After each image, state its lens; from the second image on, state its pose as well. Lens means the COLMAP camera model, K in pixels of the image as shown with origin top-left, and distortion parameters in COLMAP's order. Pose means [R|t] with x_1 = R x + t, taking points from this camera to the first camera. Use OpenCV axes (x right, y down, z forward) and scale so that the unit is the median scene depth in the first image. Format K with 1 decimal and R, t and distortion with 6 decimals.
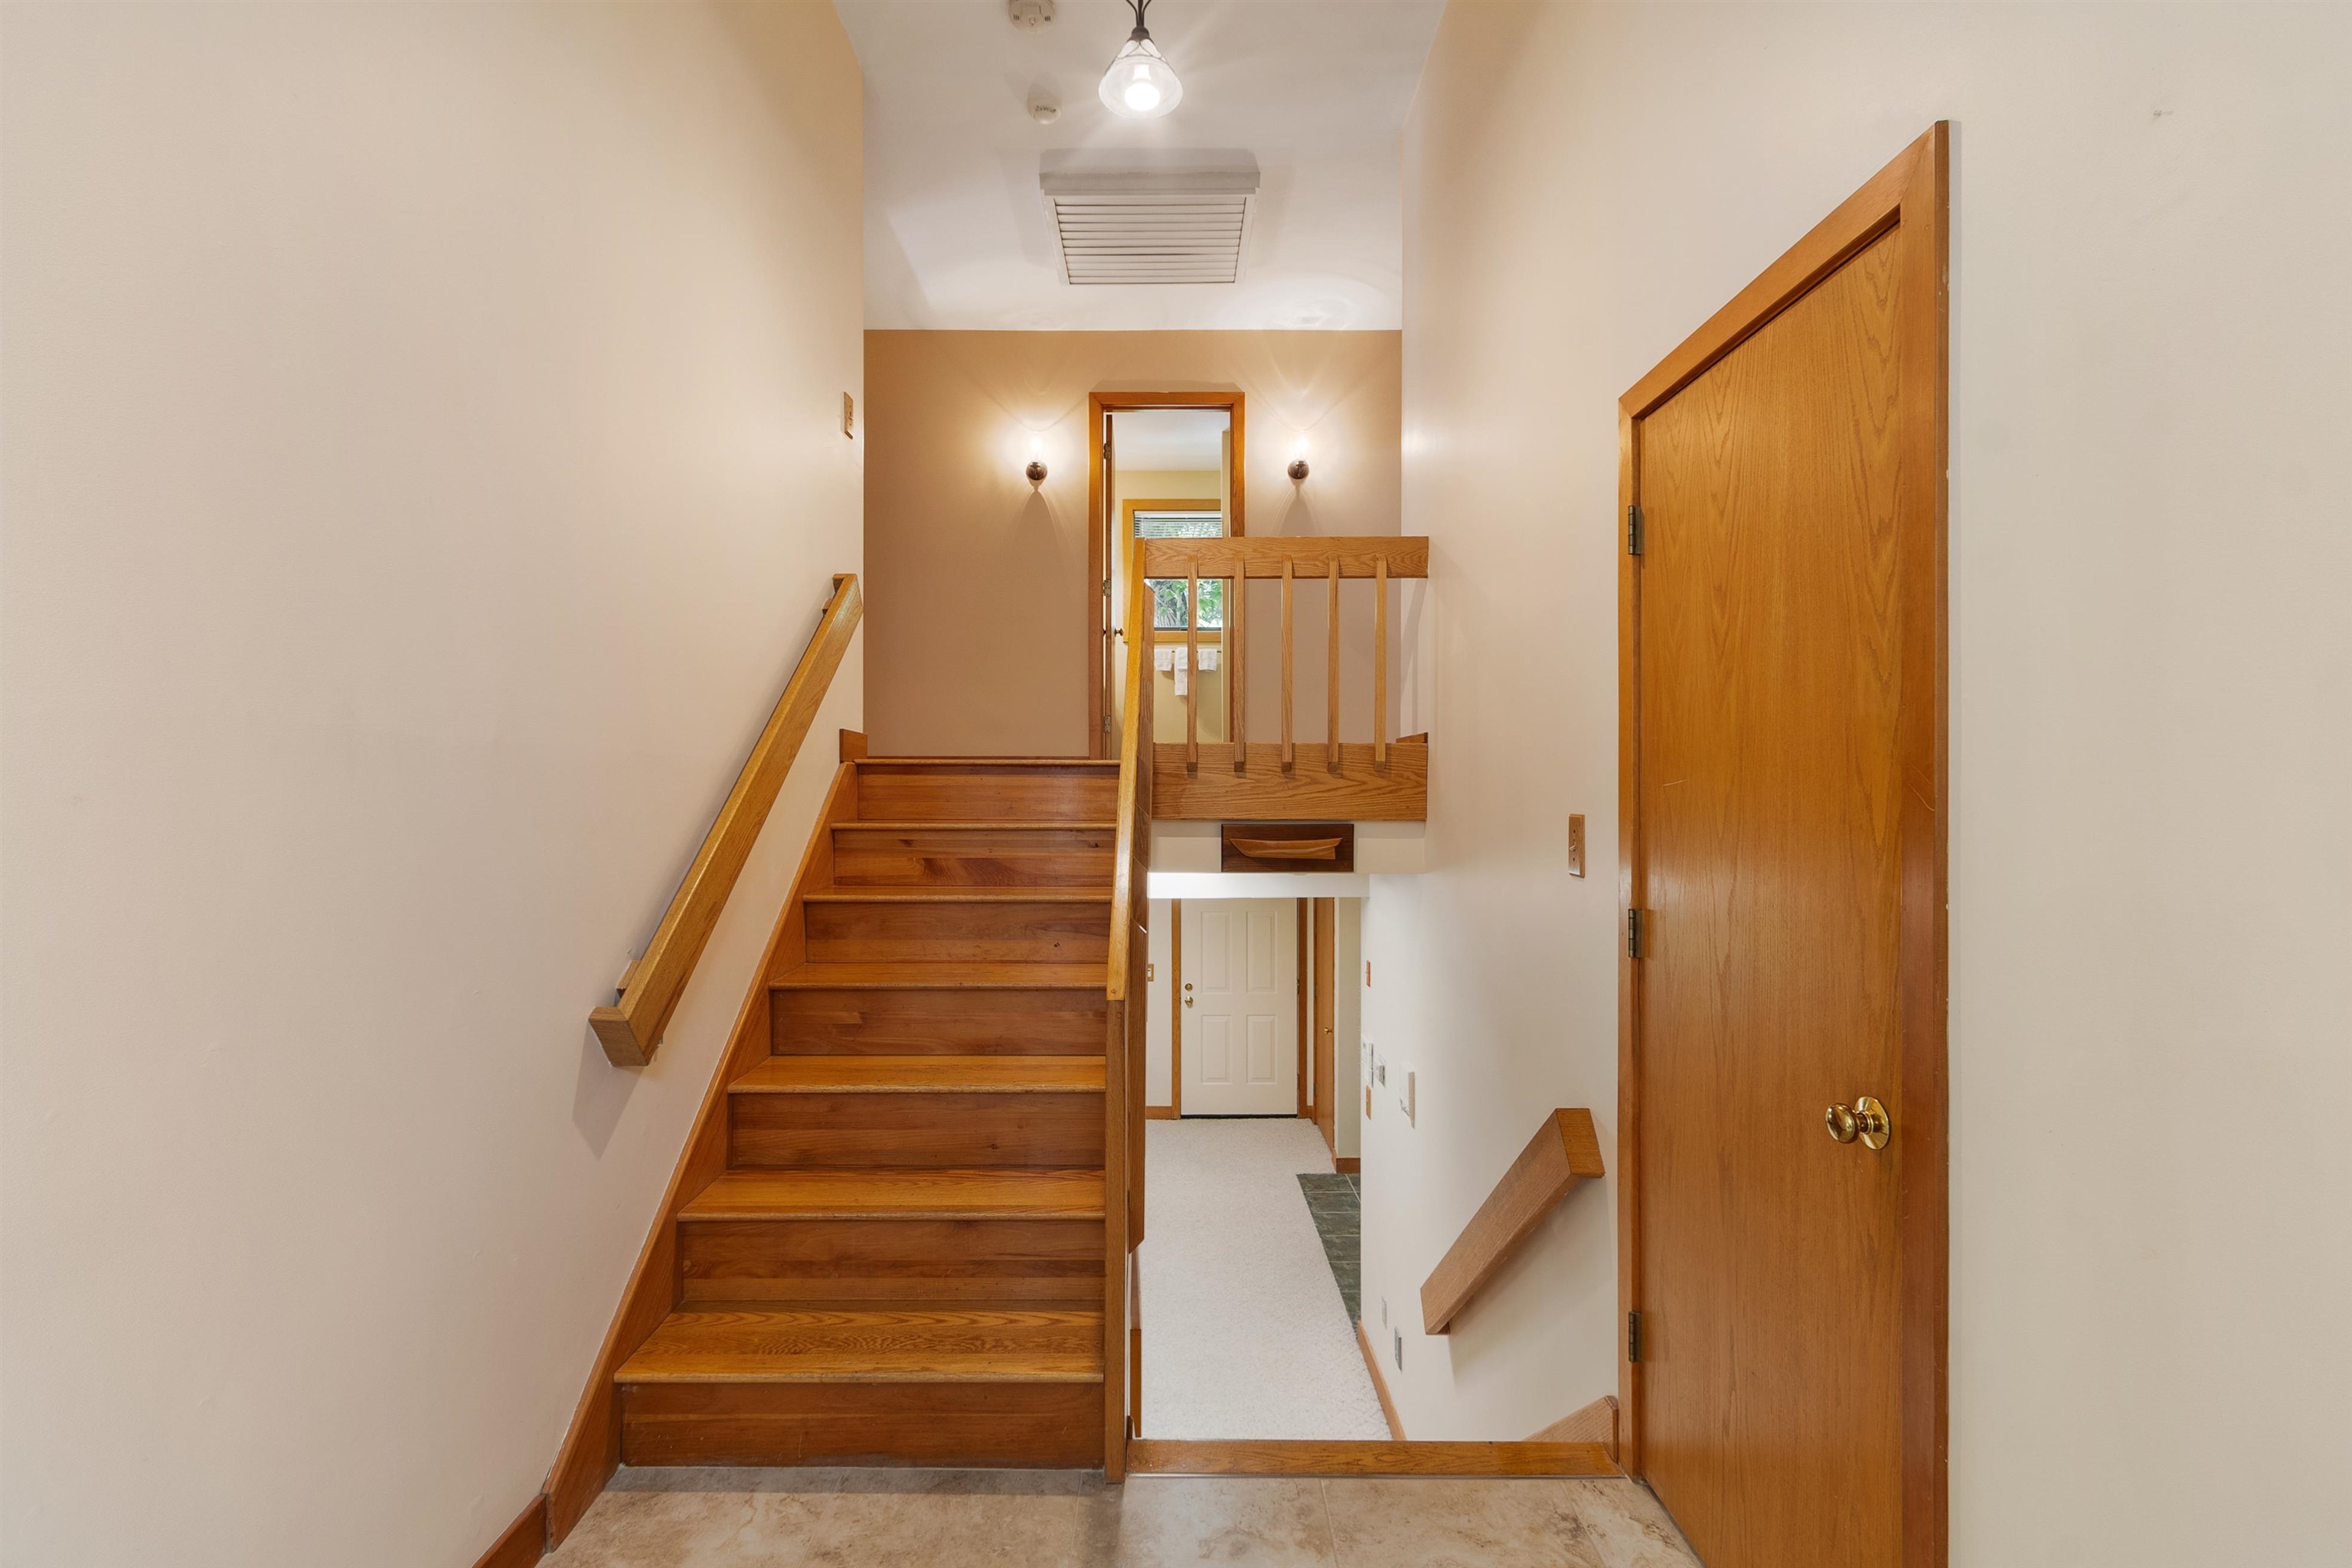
lens RADIAL K [[1024.6, 0, 1177.8], [0, 1024.6, 792.6], [0, 0, 1]] dist [-0.000810, 0.000337]
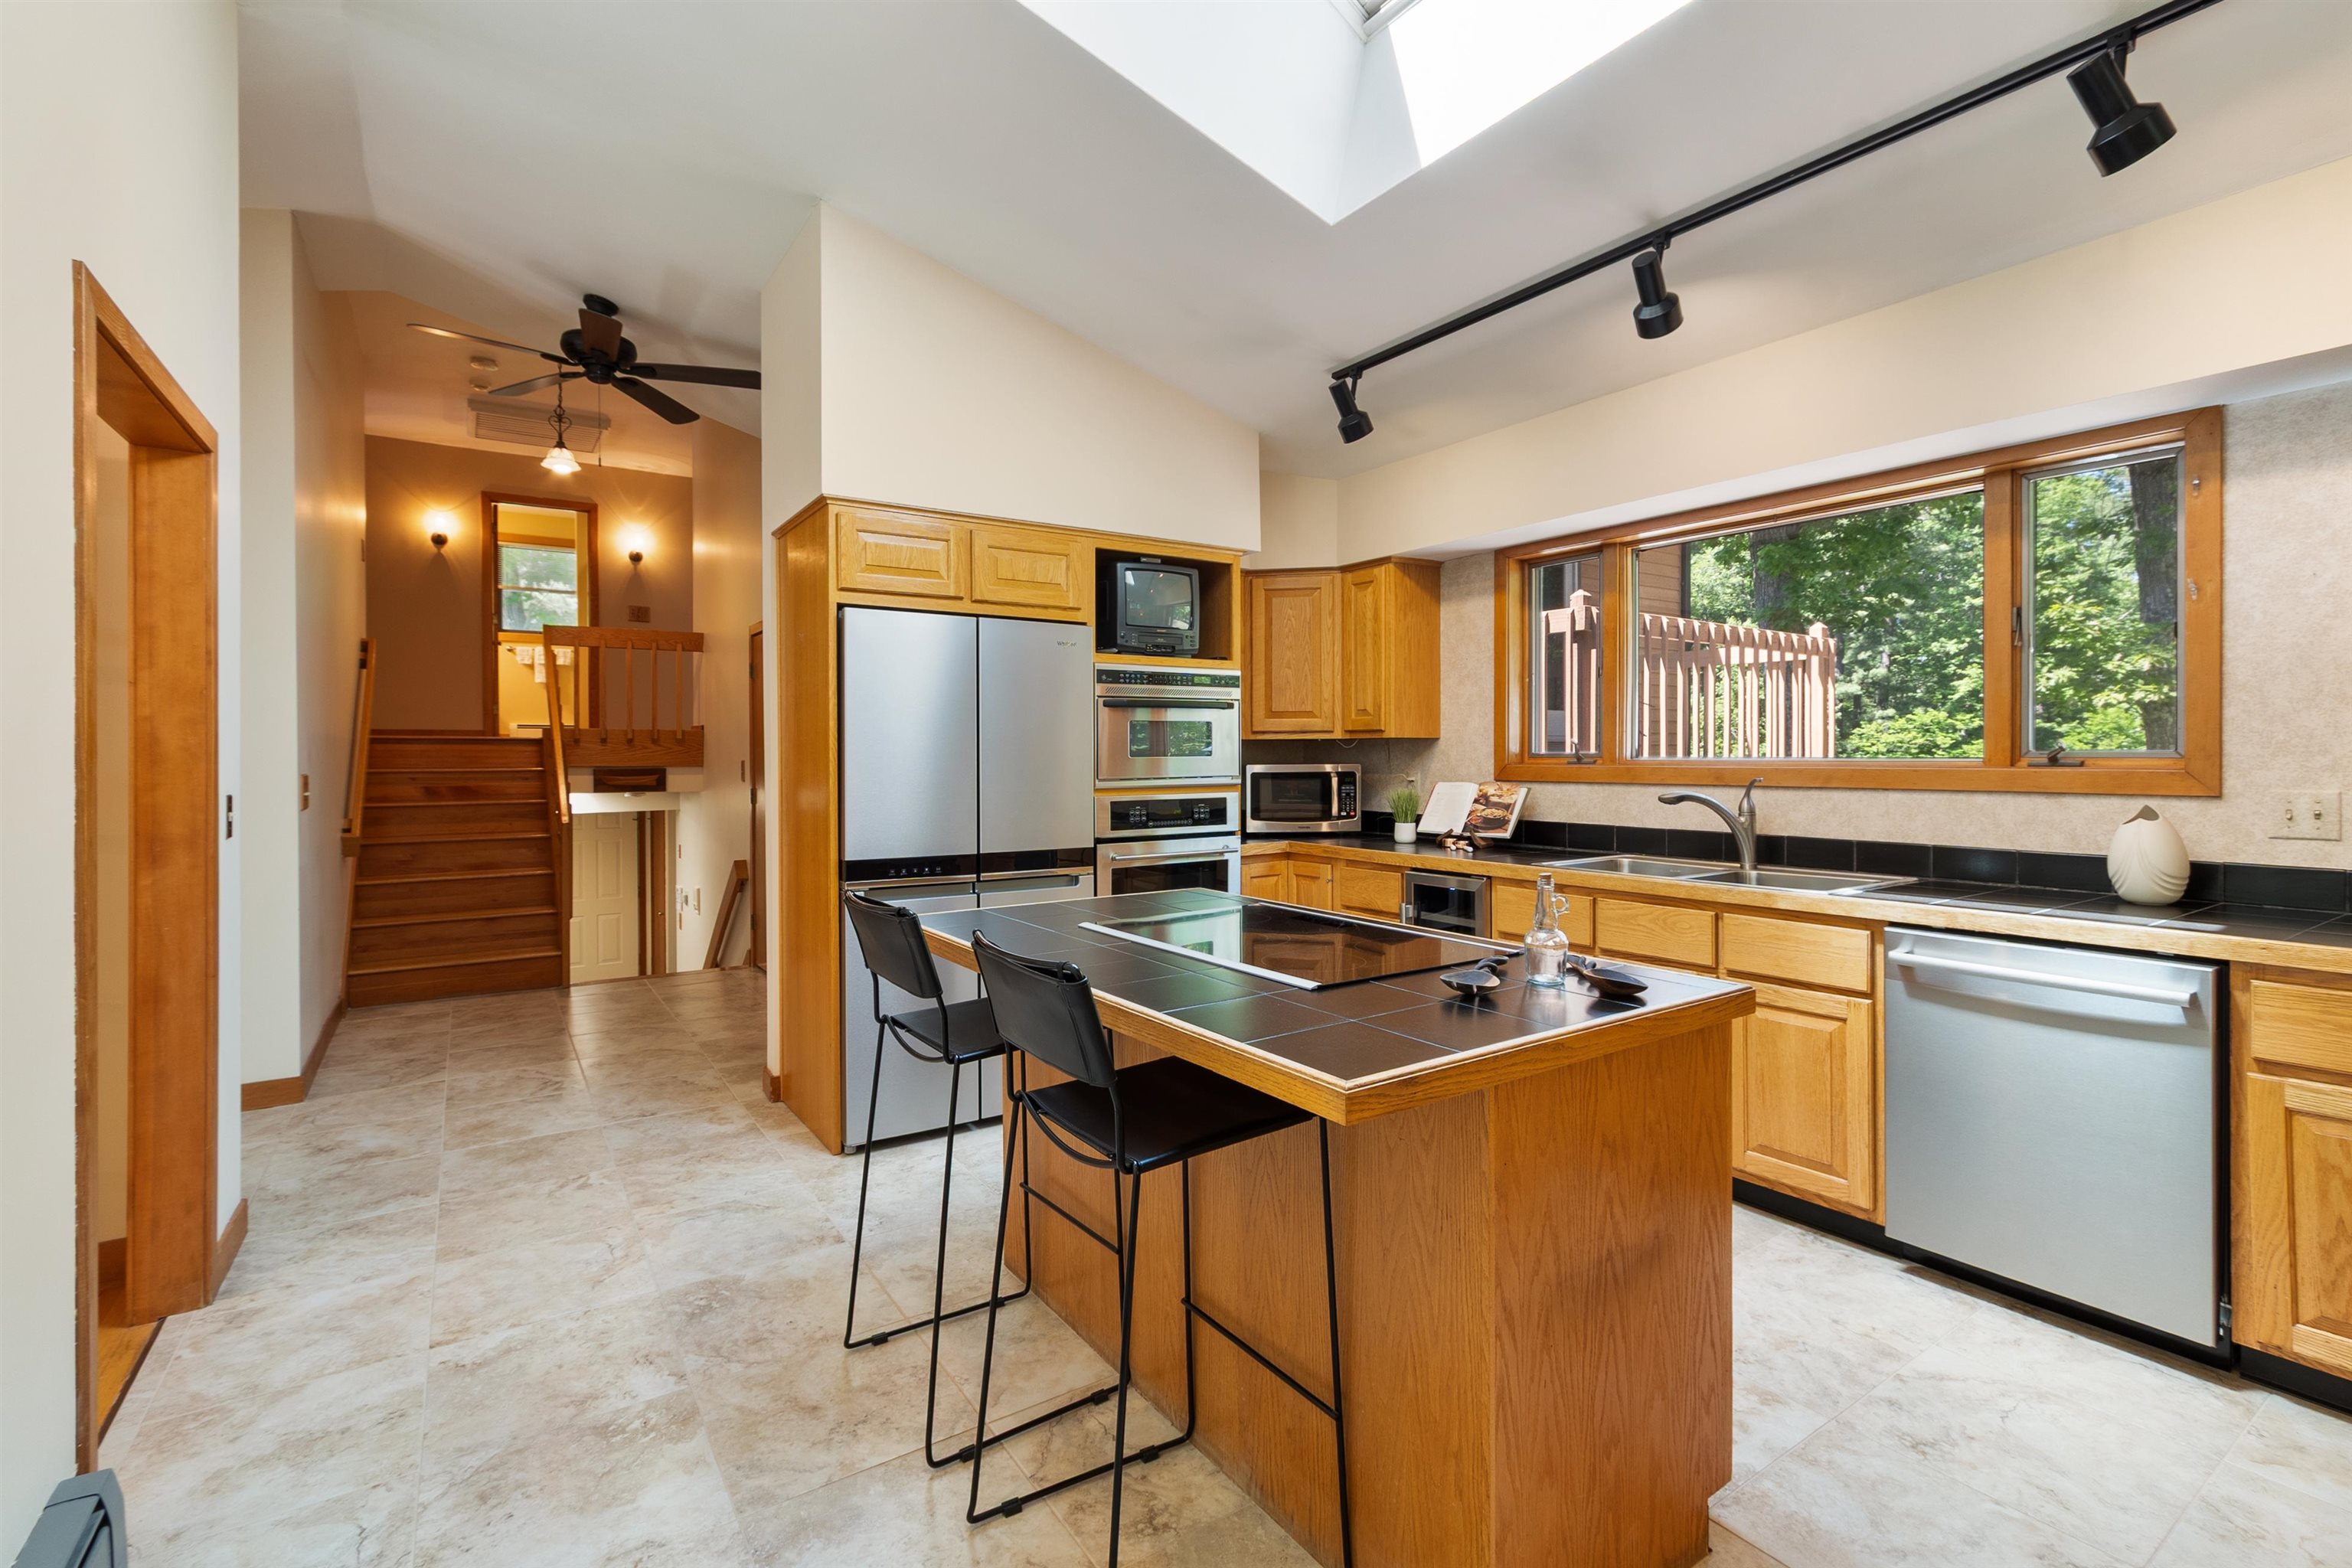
lens RADIAL K [[1024.6, 0, 1170.9], [0, 1024.6, 763.2], [0, 0, 1]] dist [-0.000810, 0.000337]
pose [[0.827973, -0.006737, 0.560727, -0.145517], [0.001674, 0.999953, 0.009542, 0.001863], [-0.560765, -0.006962, 0.827946, -1.294689]]
